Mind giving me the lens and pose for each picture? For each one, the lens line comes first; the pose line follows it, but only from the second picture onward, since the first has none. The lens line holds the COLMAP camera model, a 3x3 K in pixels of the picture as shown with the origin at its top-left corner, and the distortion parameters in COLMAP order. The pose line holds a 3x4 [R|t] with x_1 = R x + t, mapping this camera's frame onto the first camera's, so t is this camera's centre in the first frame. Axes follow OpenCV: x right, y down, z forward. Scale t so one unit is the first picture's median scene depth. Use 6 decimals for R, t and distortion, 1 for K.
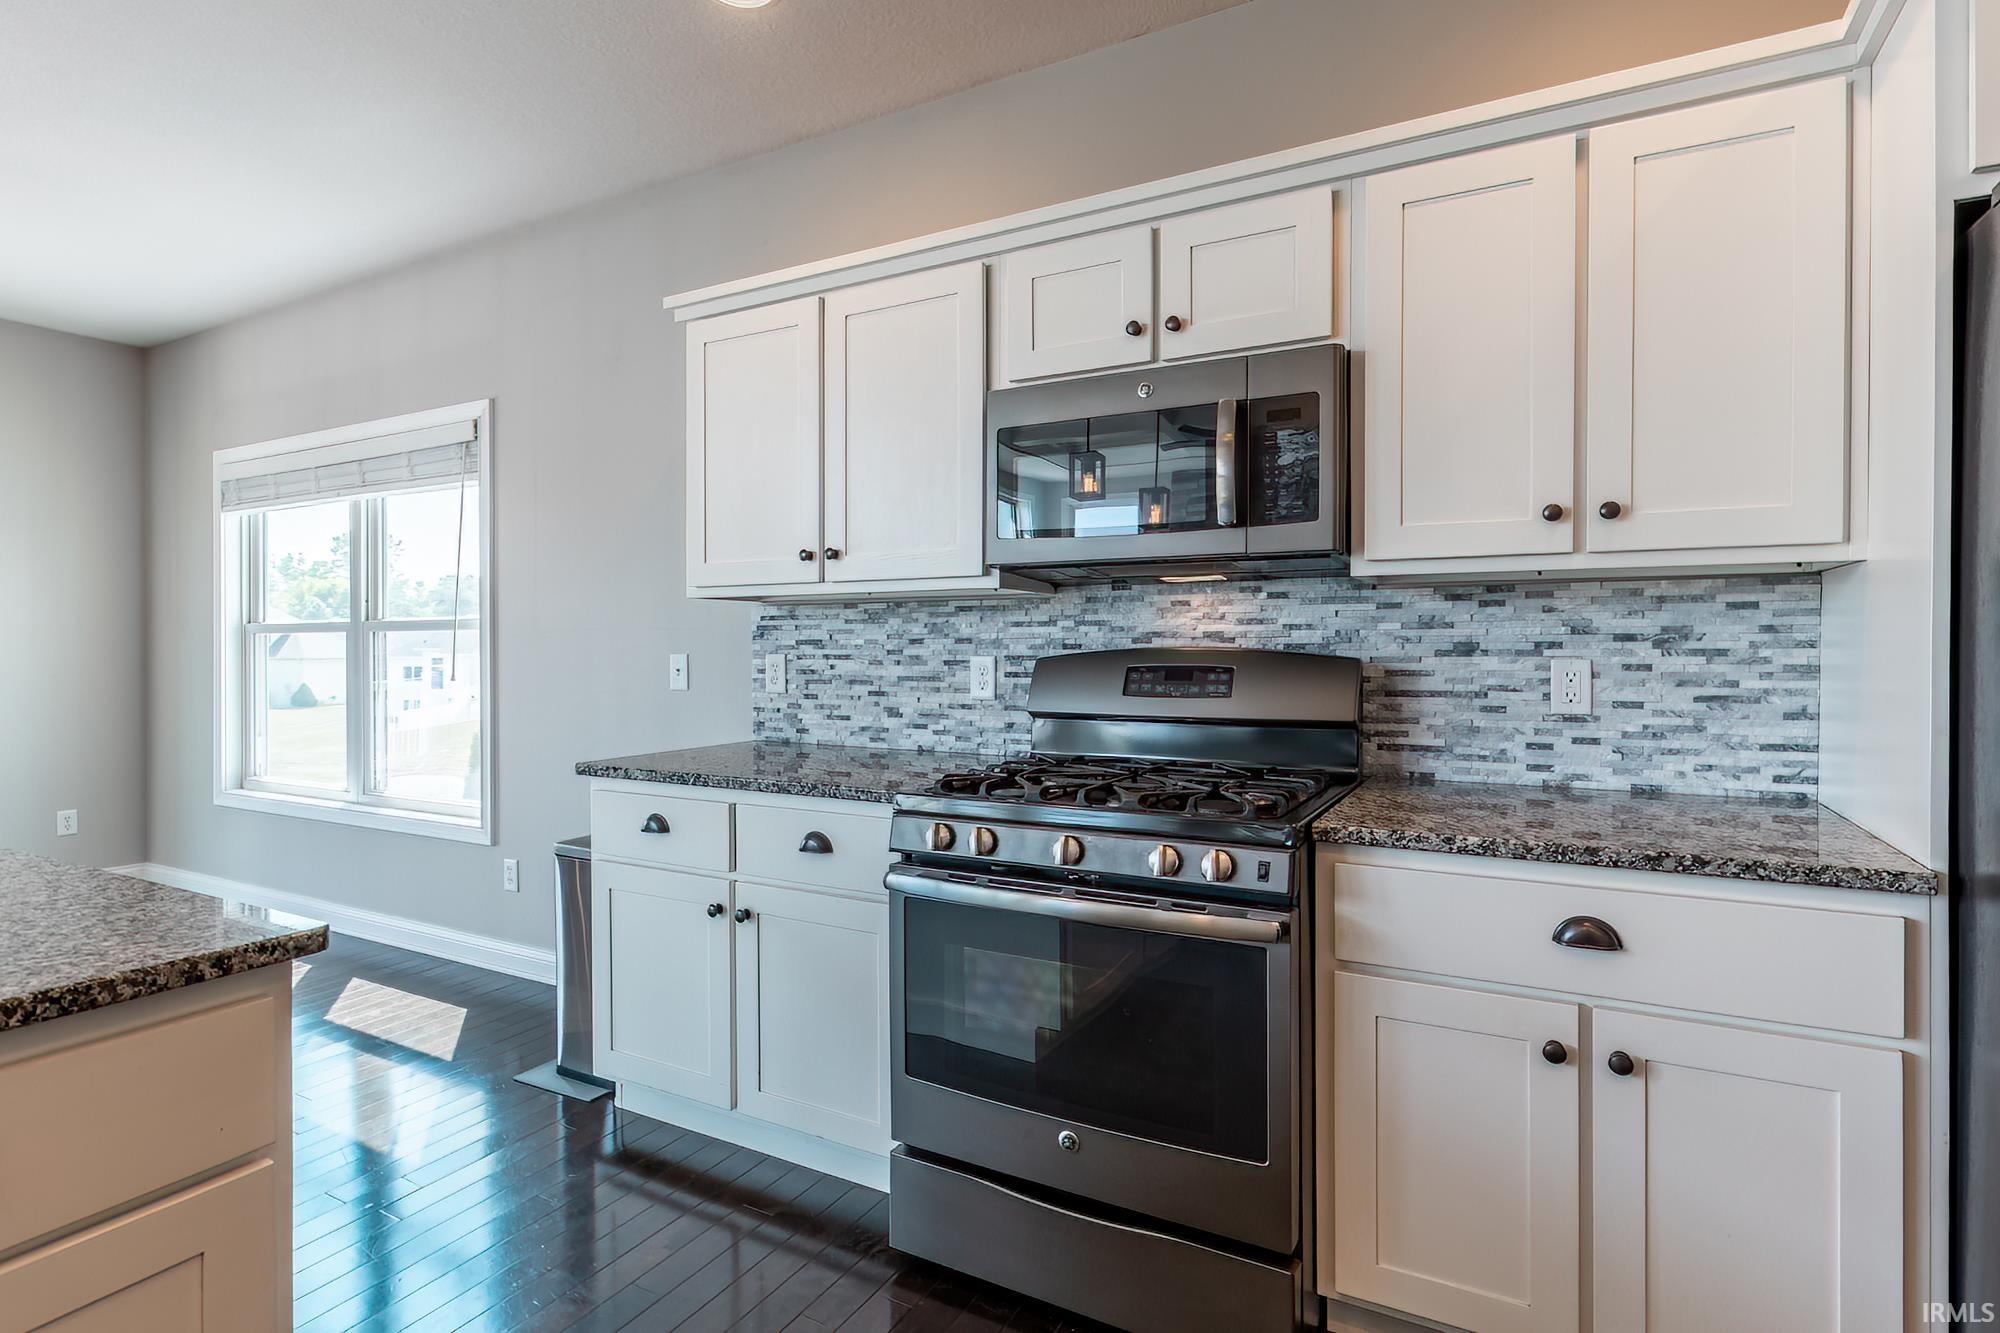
lens RADIAL K [[956.0, 0, 1001.6], [0, 956.0, 652.2], [0, 0, 1]] dist [-0.006644, 0.000836]
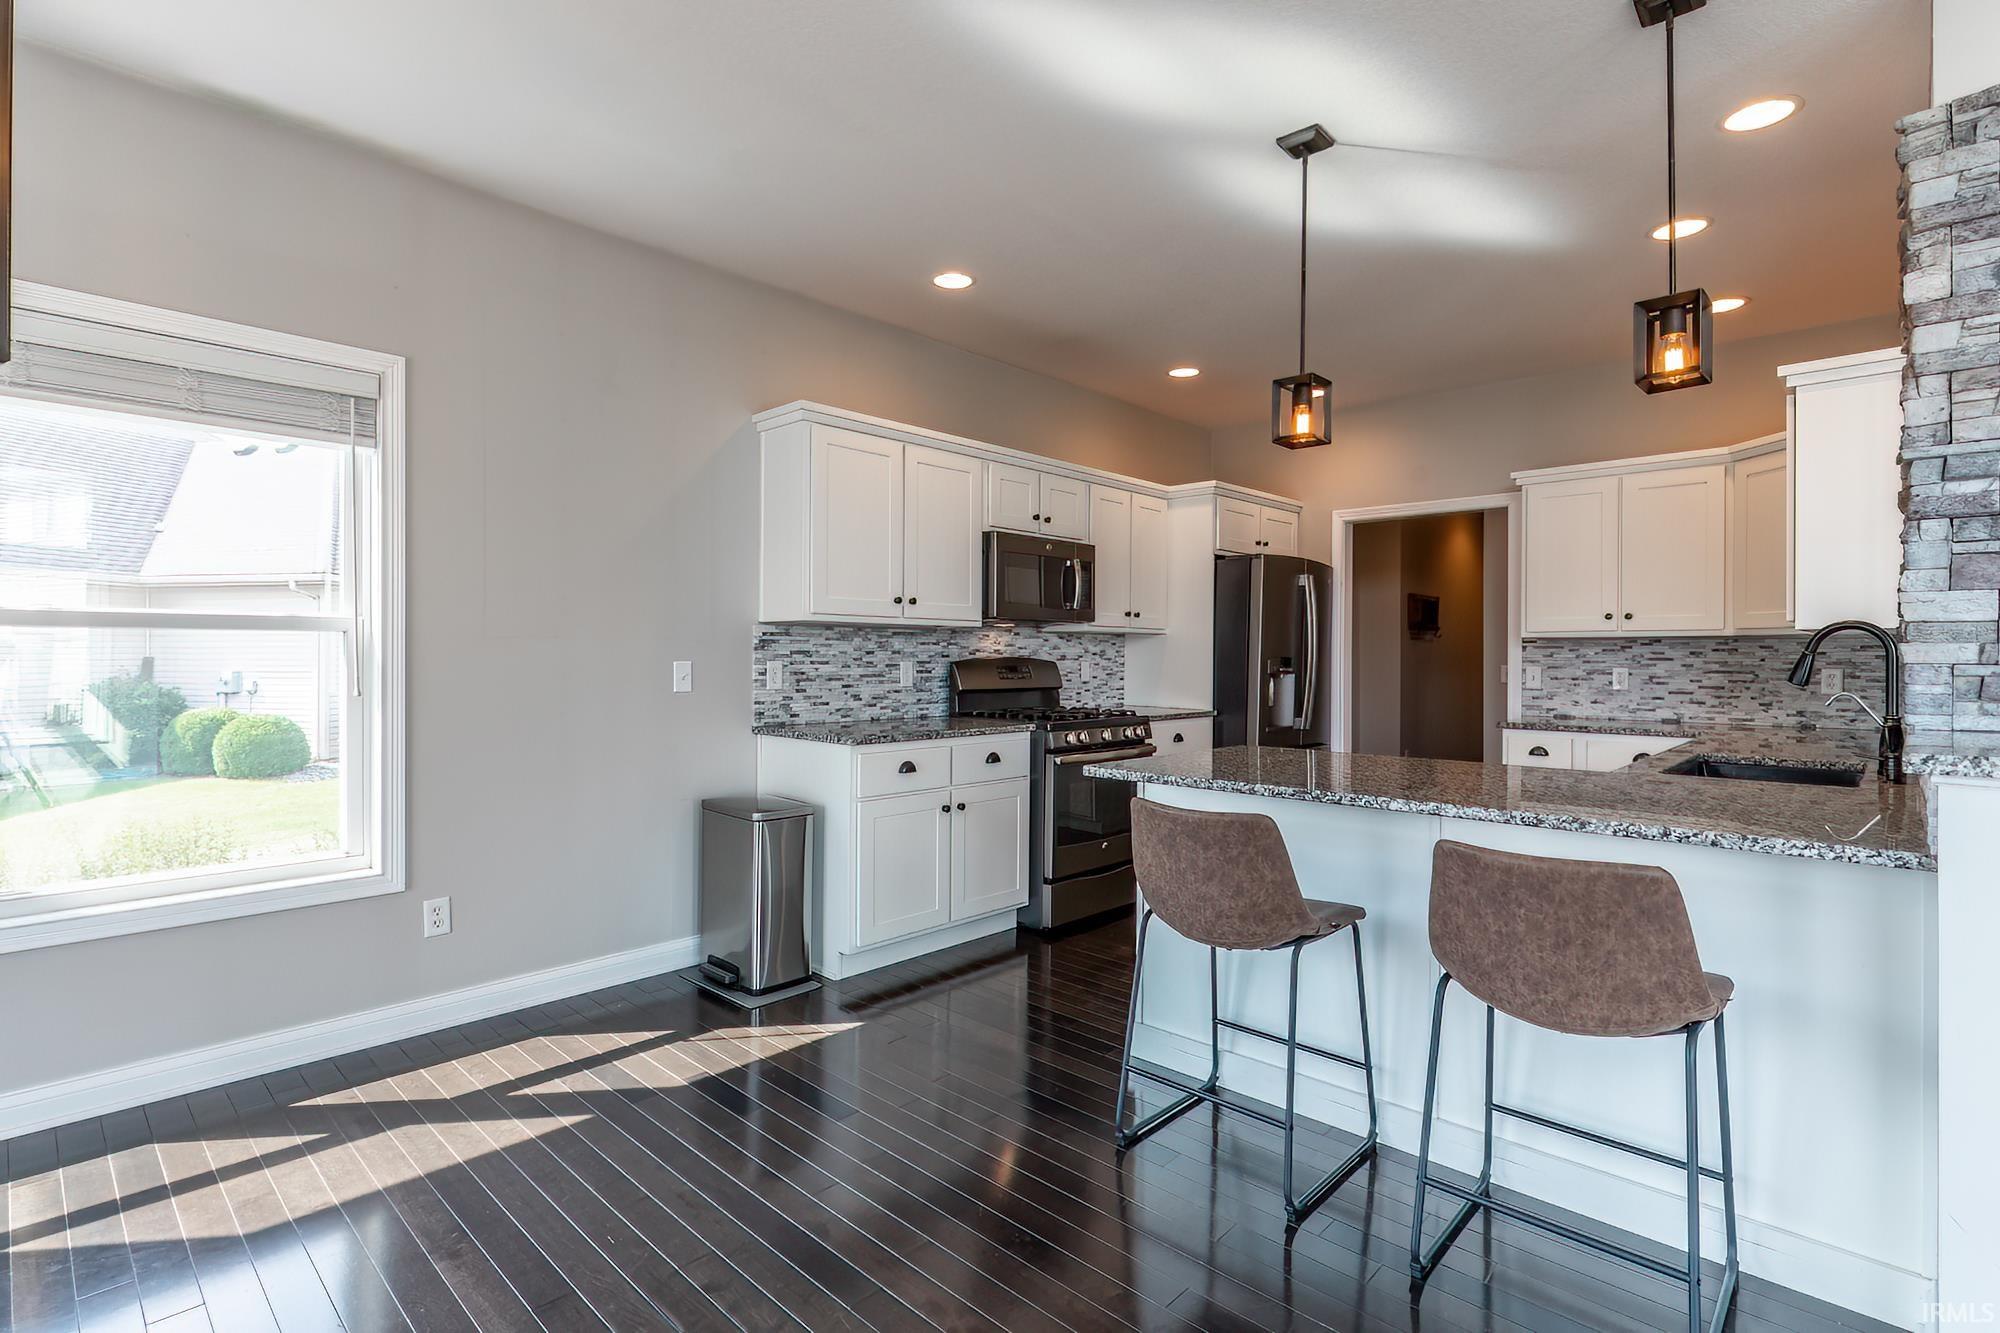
lens RADIAL K [[956.0, 0, 989.5], [0, 956.0, 660.7], [0, 0, 1]] dist [-0.006644, 0.000836]
pose [[0.275666, -0.003083, 0.961249, -1.541071], [0.000040, 0.999995, 0.003195, -0.002712], [-0.961254, -0.000843, 0.275664, 0.353089]]
